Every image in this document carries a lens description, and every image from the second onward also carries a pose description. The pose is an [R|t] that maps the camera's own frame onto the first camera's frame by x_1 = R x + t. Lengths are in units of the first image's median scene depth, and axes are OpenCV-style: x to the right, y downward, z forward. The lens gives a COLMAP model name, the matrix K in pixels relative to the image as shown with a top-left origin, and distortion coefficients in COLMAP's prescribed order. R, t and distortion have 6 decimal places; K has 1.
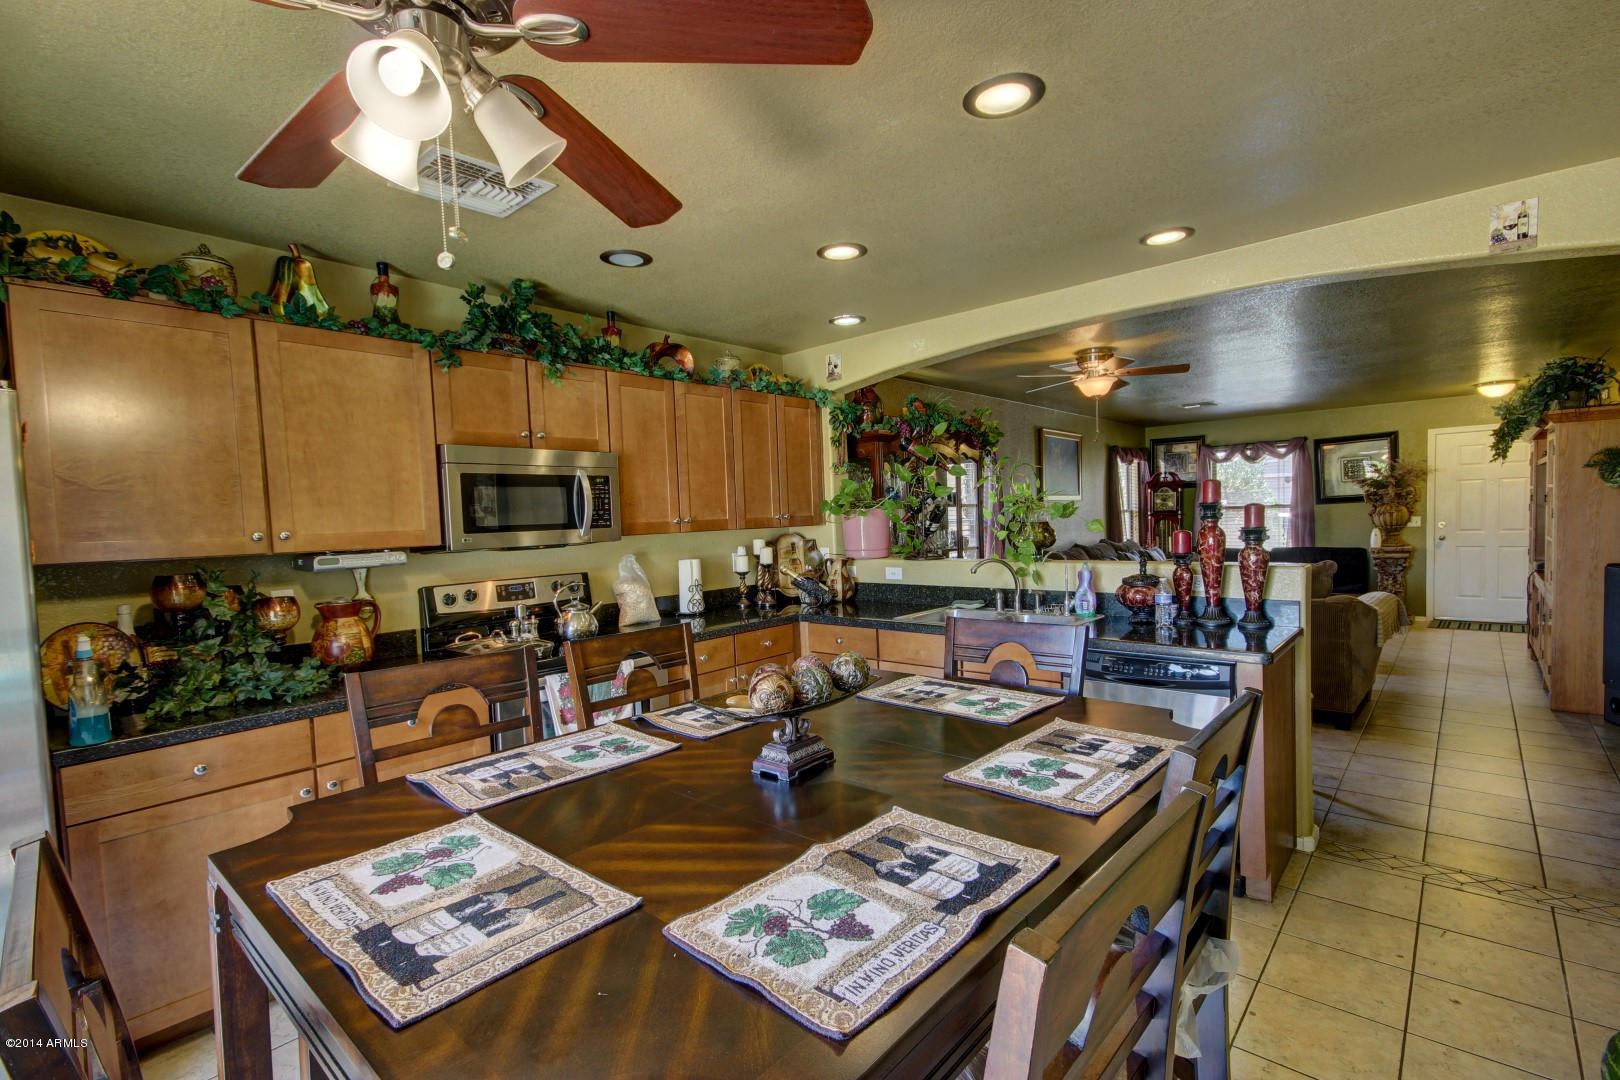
lens RADIAL K [[744.8, 0, 812.3], [0, 744.8, 538.3], [0, 0, 1]] dist [0.013257, -0.000635]
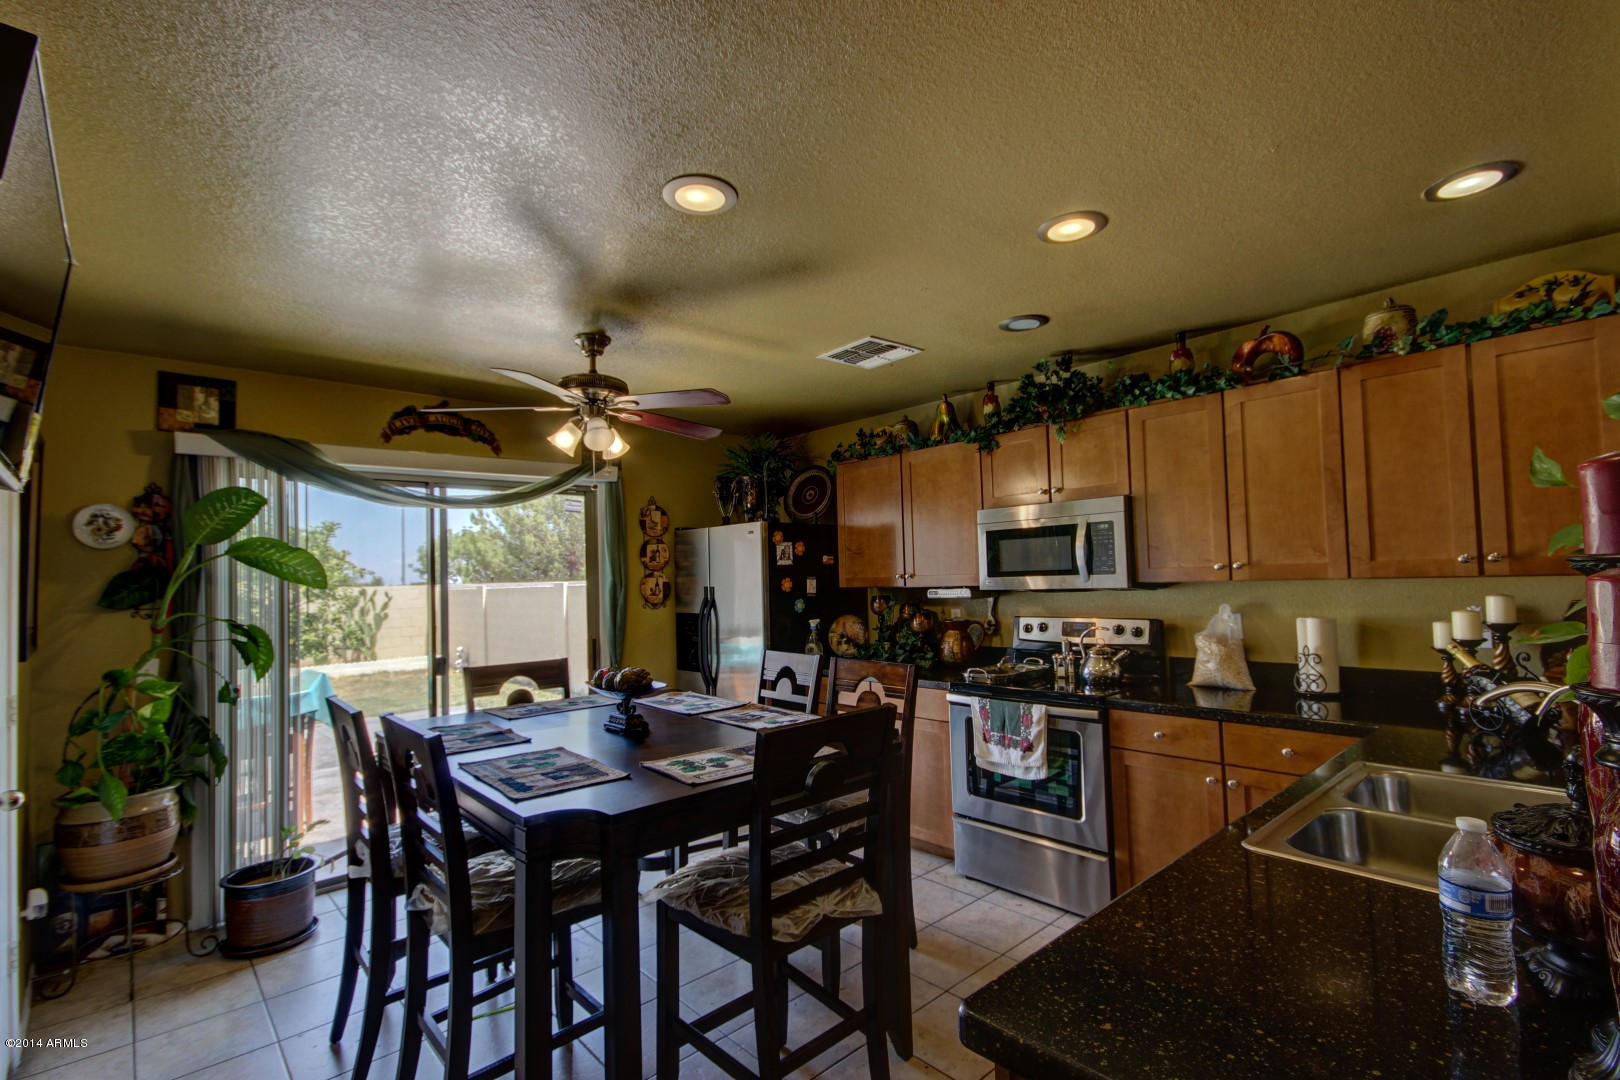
lens RADIAL K [[744.8, 0, 819.6], [0, 744.8, 545.1], [0, 0, 1]] dist [0.013257, -0.000635]
pose [[-0.105427, -0.001847, -0.994425, 1.030023], [0.001955, 0.999996, -0.002065, -0.070862], [0.994425, -0.002162, -0.105422, 1.027193]]
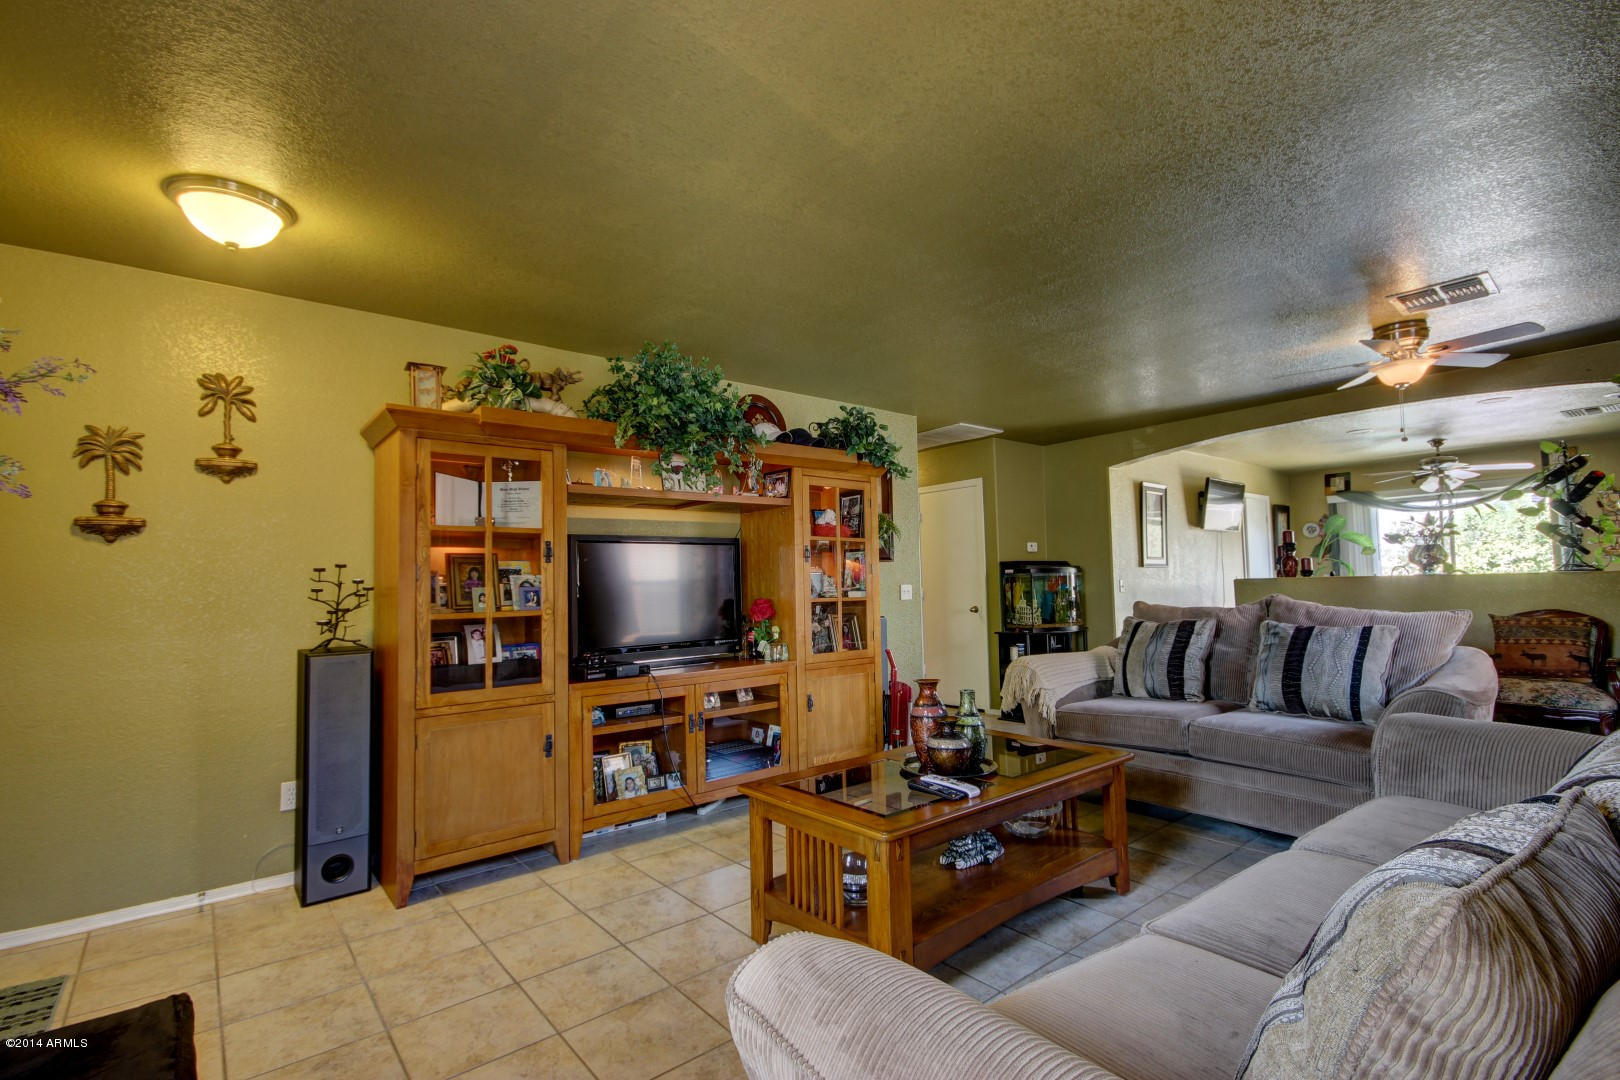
lens RADIAL K [[744.8, 0, 814.9], [0, 744.8, 539.8], [0, 0, 1]] dist [0.013257, -0.000635]
pose [[-0.988274, 0.068563, 0.136431, 1.881492], [0.064210, 0.997285, -0.036061, -0.085115], [-0.138533, -0.026878, -0.989993, 3.846776]]
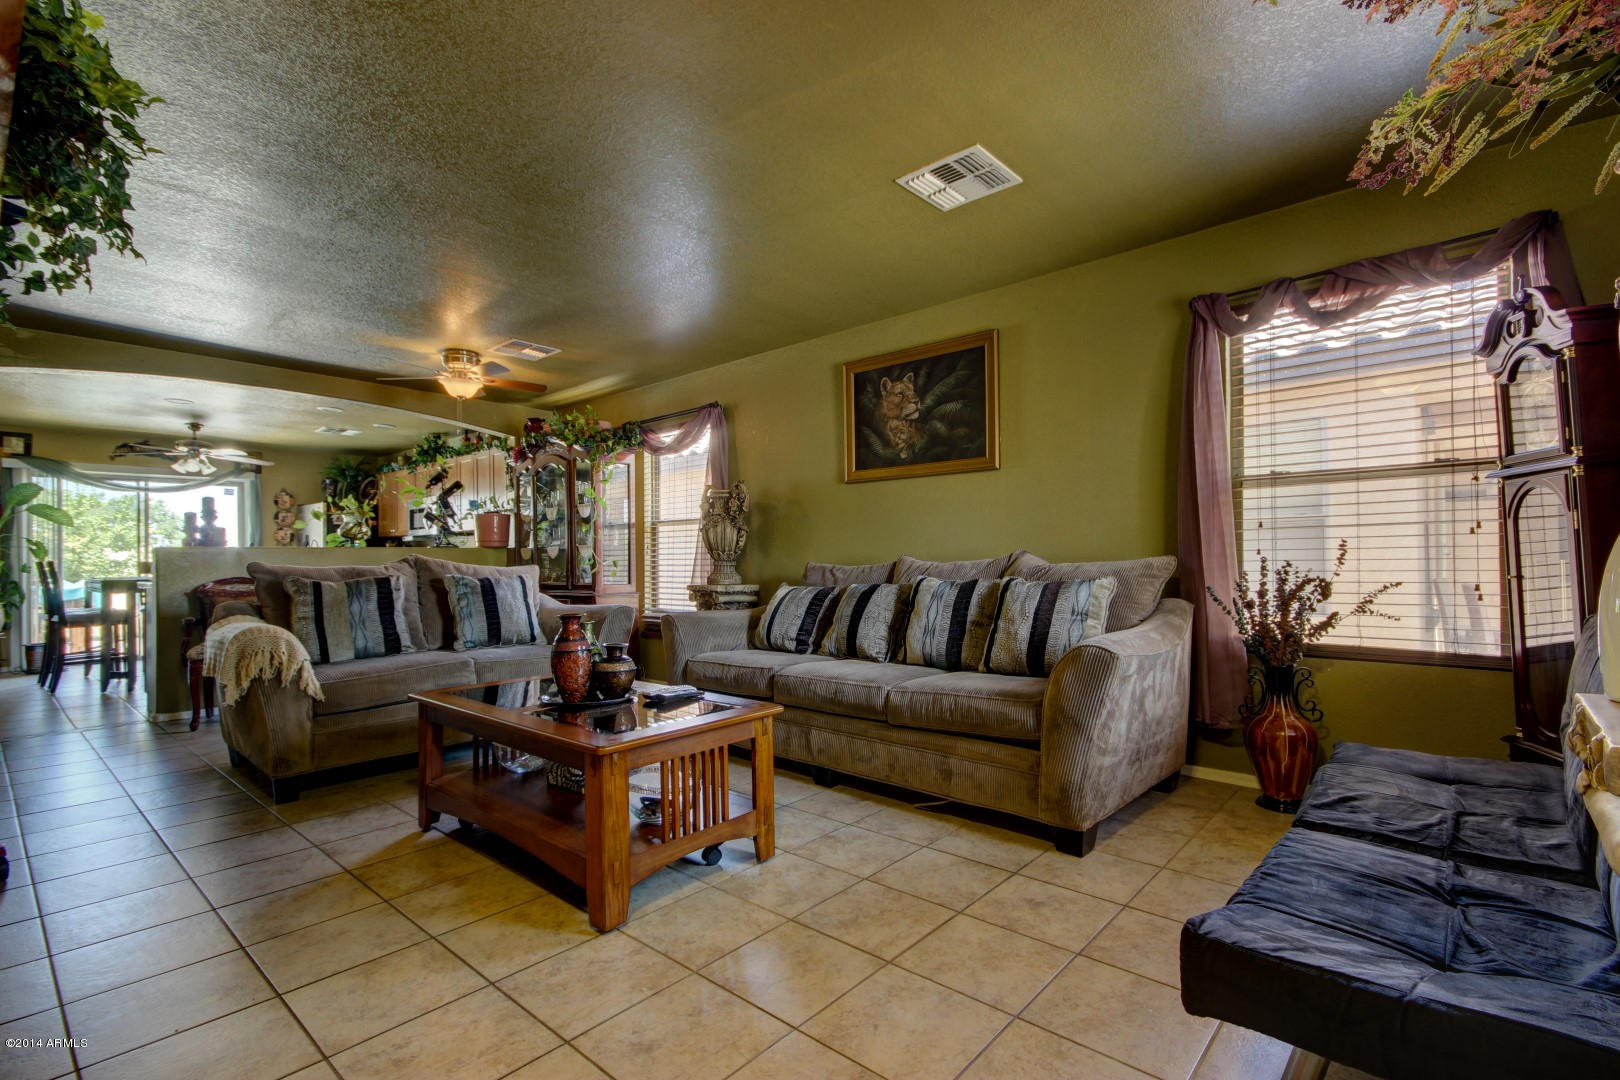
lens RADIAL K [[744.8, 0, 801.0], [0, 744.8, 548.0], [0, 0, 1]] dist [0.013257, -0.000635]
pose [[-0.000532, 0.023770, -0.999717, 2.953870], [-0.020022, 0.999517, 0.023776, -0.042400], [0.999799, 0.020029, -0.000056, 3.063064]]
